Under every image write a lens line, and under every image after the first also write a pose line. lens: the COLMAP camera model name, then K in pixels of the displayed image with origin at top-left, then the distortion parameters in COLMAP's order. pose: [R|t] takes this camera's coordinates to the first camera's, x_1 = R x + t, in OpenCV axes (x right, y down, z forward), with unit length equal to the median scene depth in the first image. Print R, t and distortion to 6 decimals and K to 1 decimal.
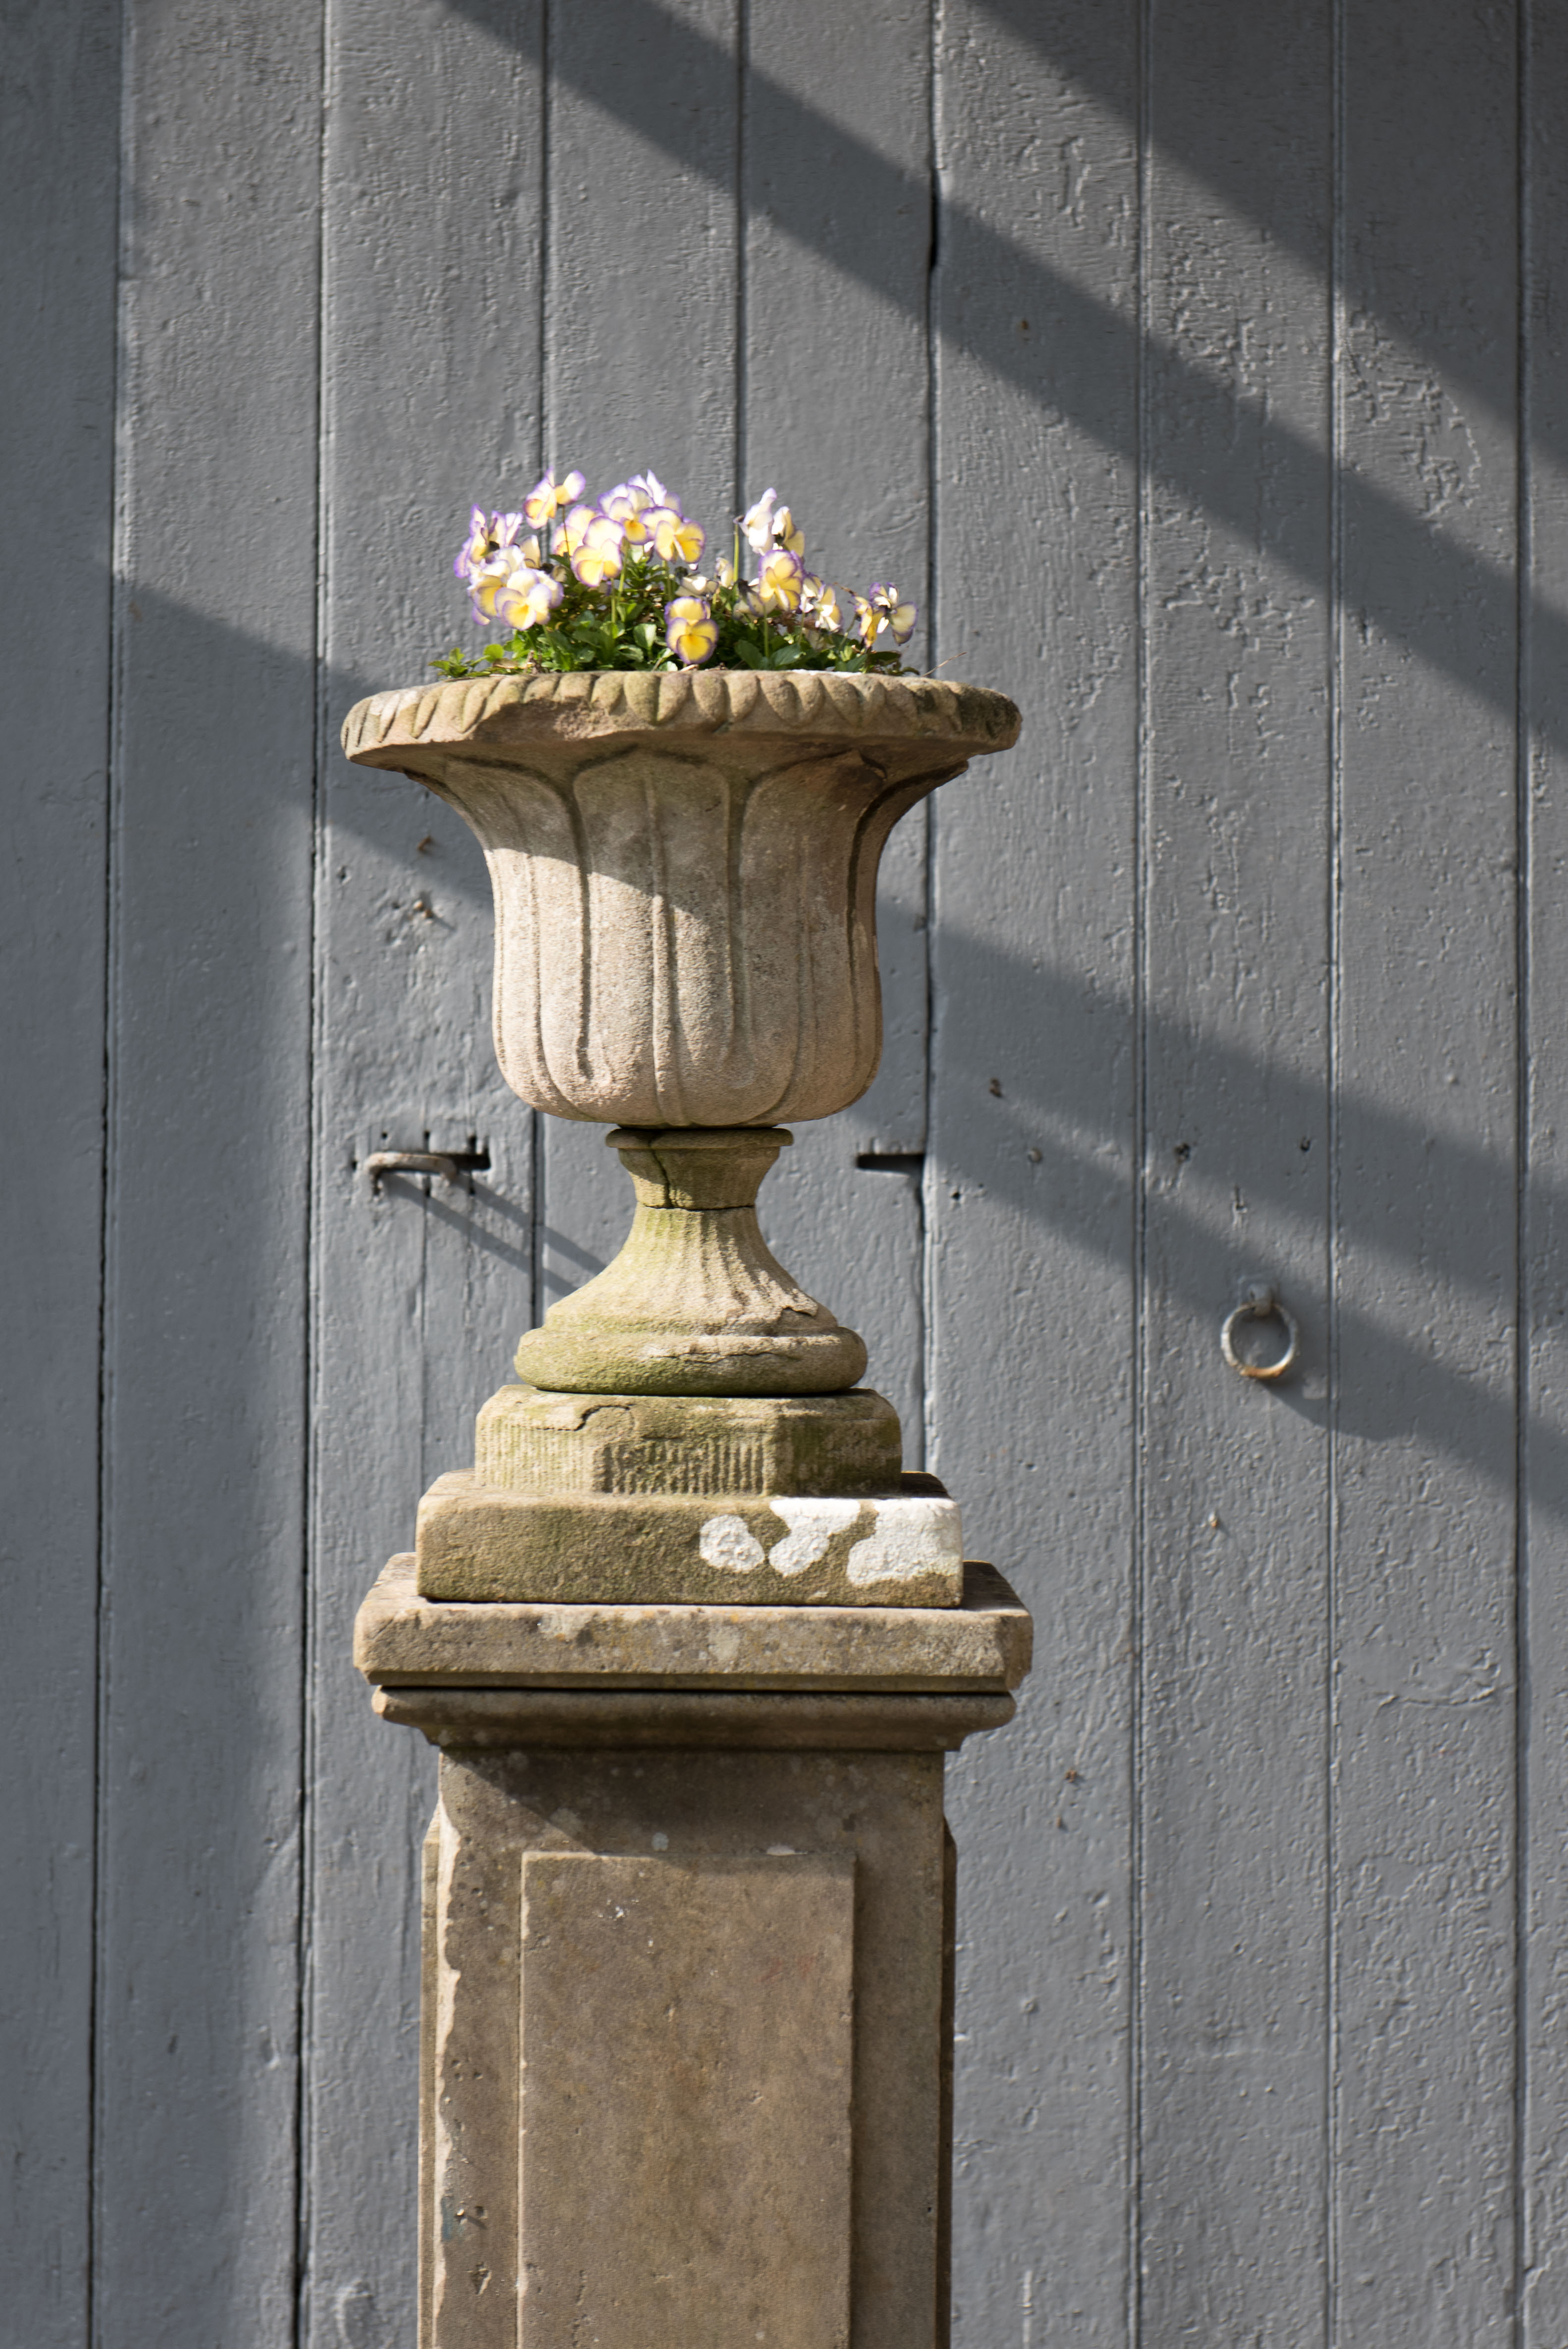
lens RADIAL K [[4912.4, 0, 736.0], [0, 4912.4, 1079.9], [0, 0, 1]] dist [-0.029071, 0.000000]
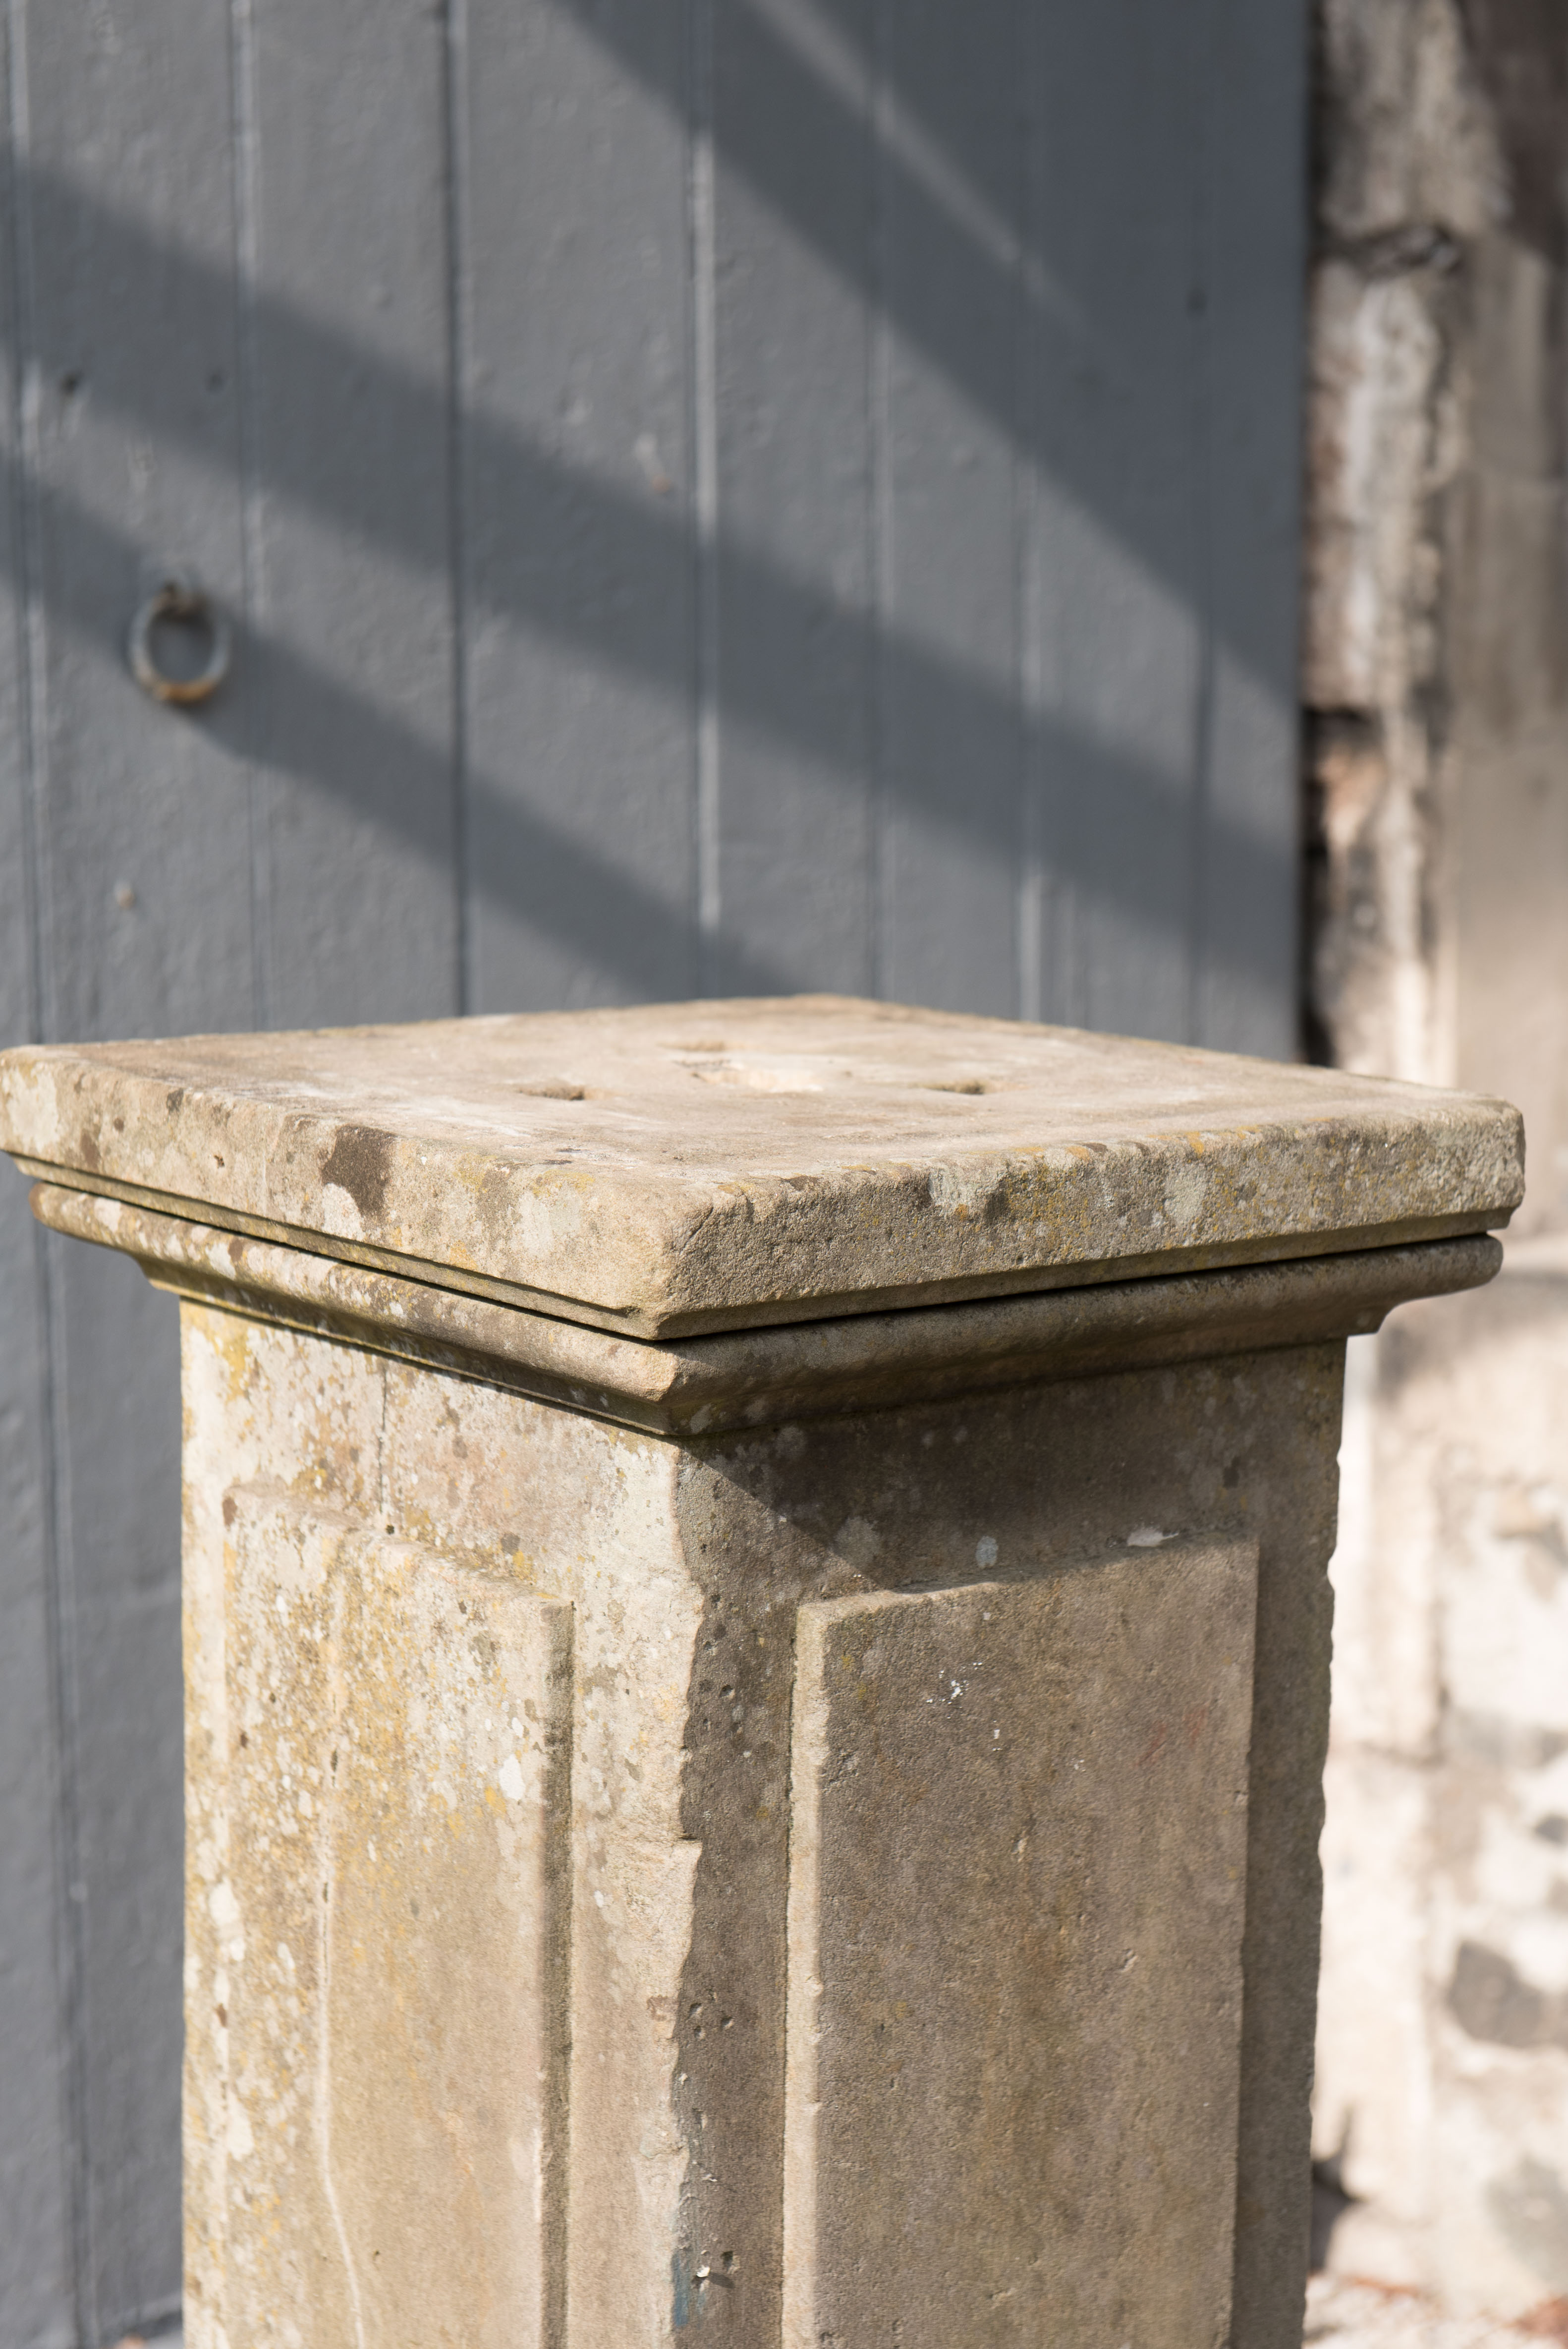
lens RADIAL K [[4282.8, 0, 763.3], [0, 4282.8, 1158.7], [0, 0, 1]] dist [0.008972, 0.000000]
pose [[0.788931, -0.087979, 0.608151, -0.323668], [-0.016814, 0.986236, 0.164486, 0.031579], [-0.614252, -0.139993, 0.776593, 0.638912]]
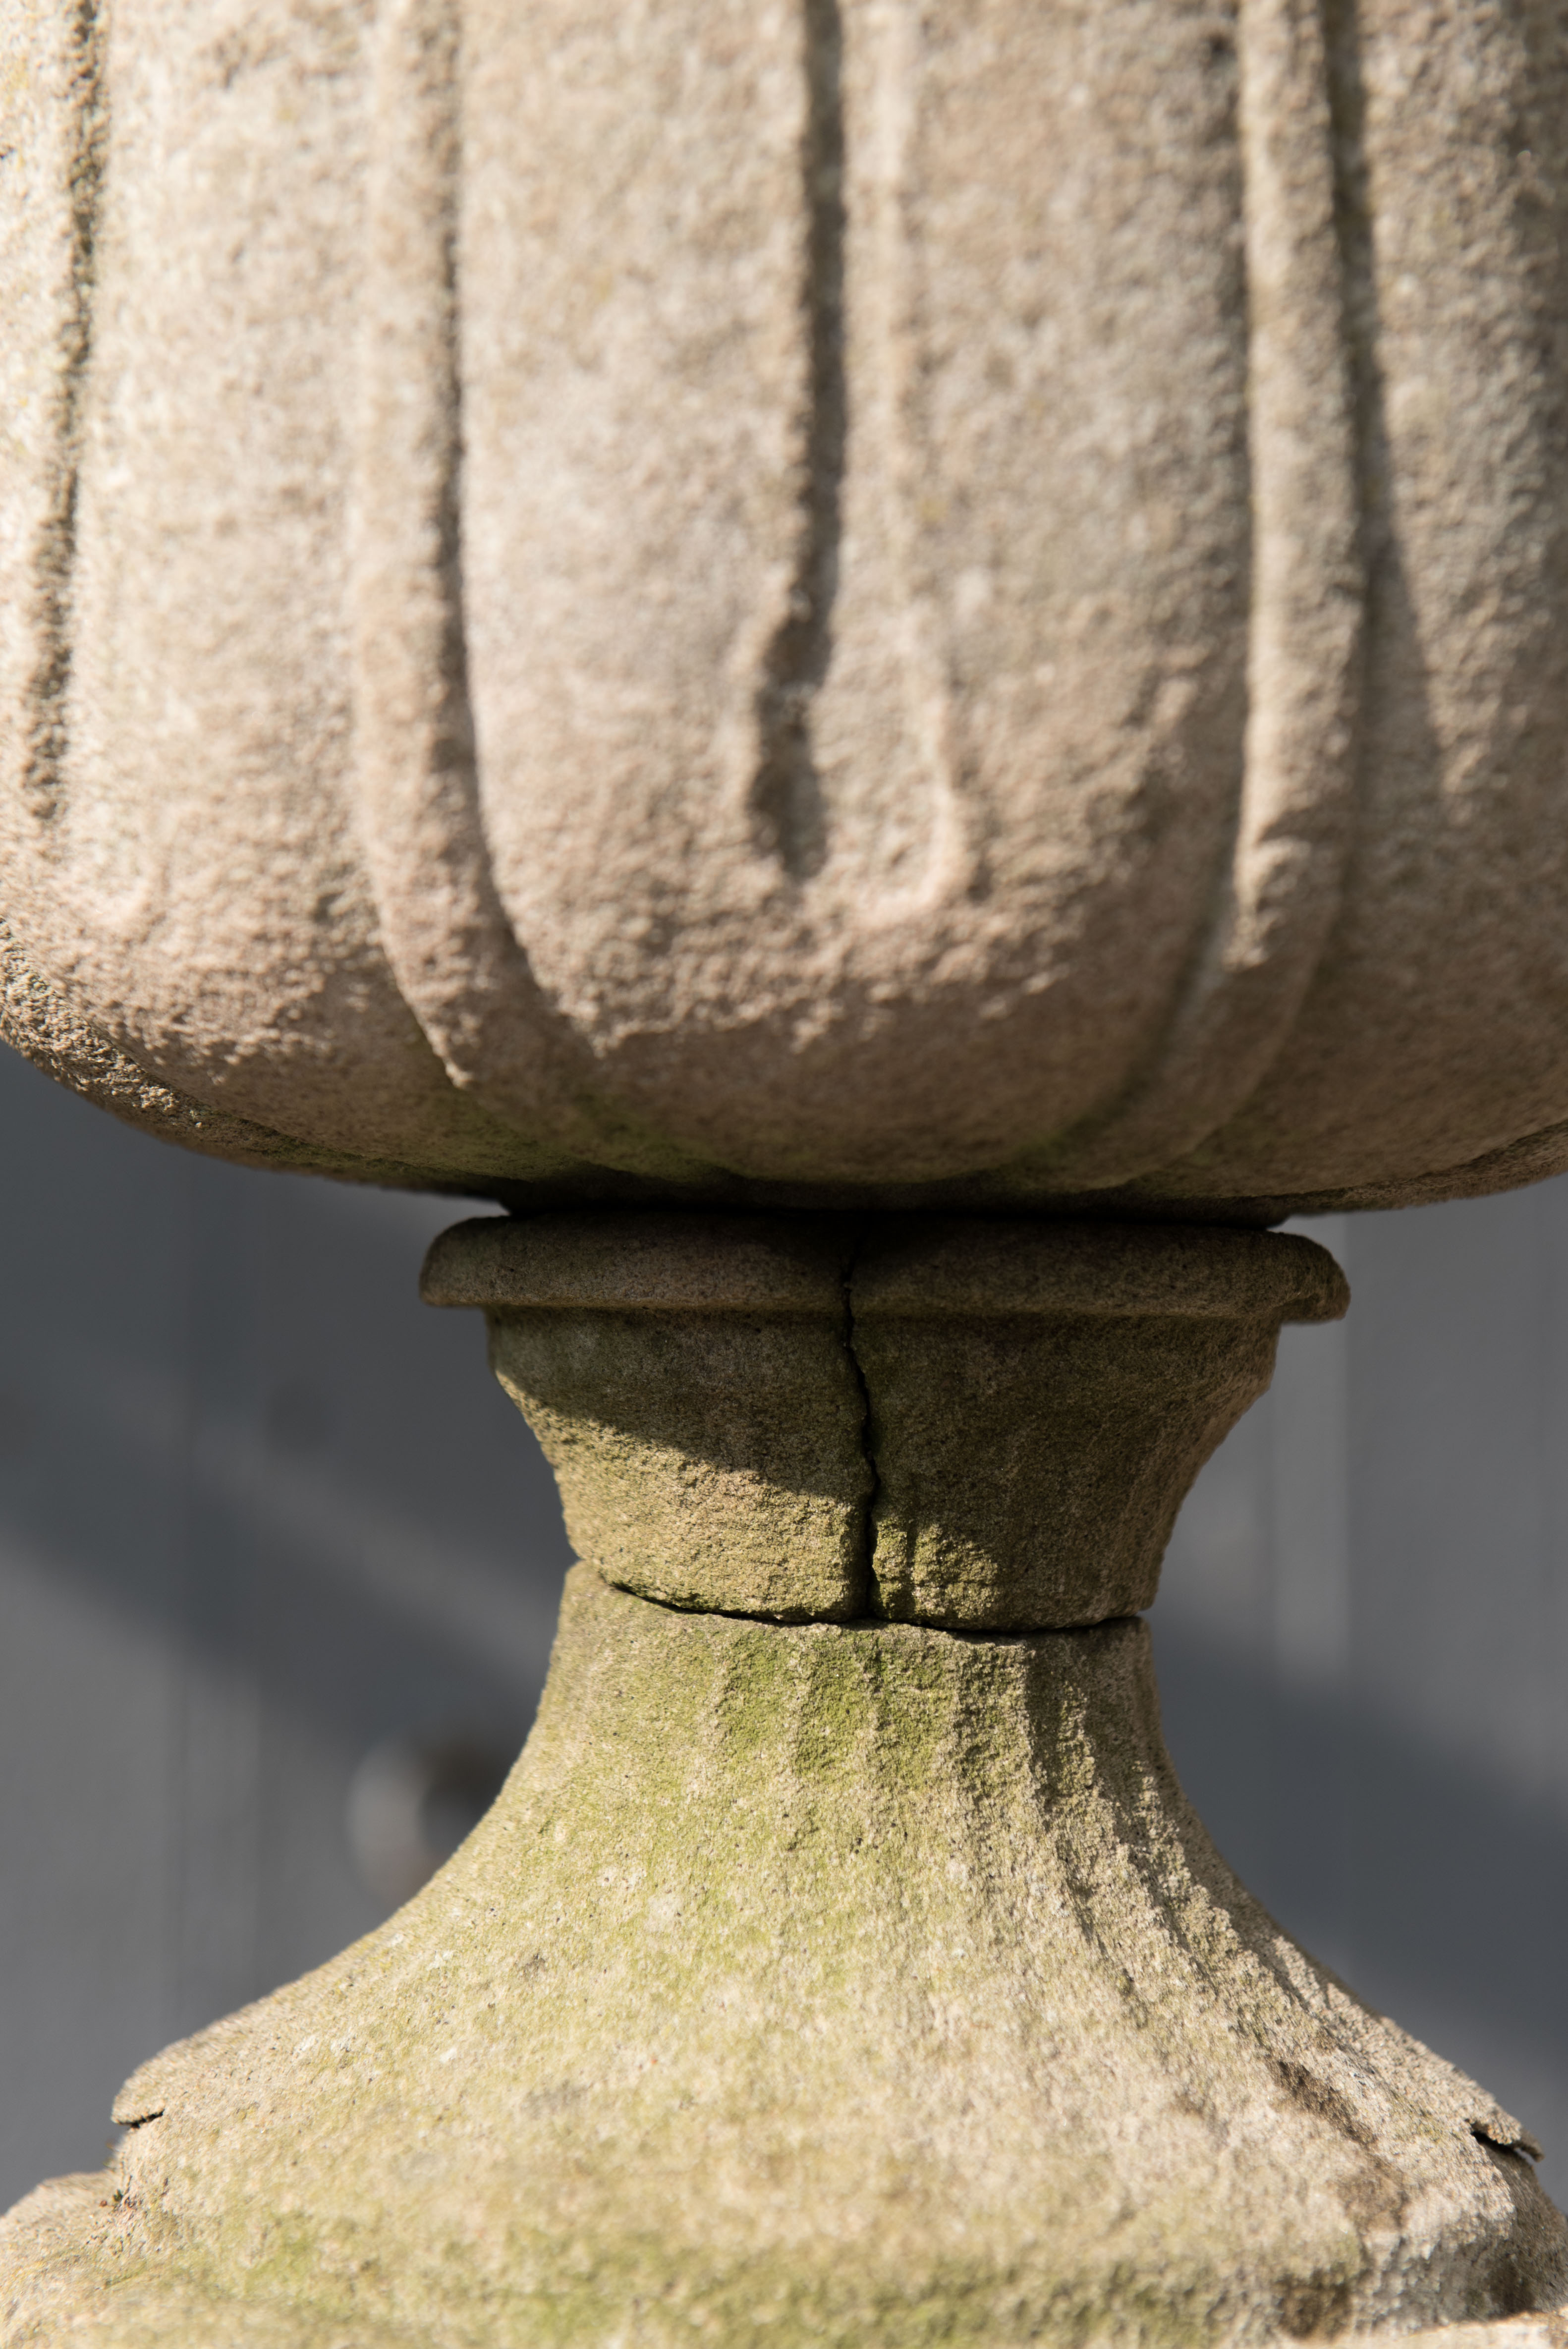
lens RADIAL K [[4541.0, 0, 772.3], [0, 4541.0, 1174.9], [0, 0, 1]] dist [-0.026960, 0.000000]
pose [[0.885756, 0.044744, 0.461989, -0.103266], [-0.023807, 0.998412, -0.051051, 0.018141], [-0.463540, 0.034220, 0.885415, 0.869578]]
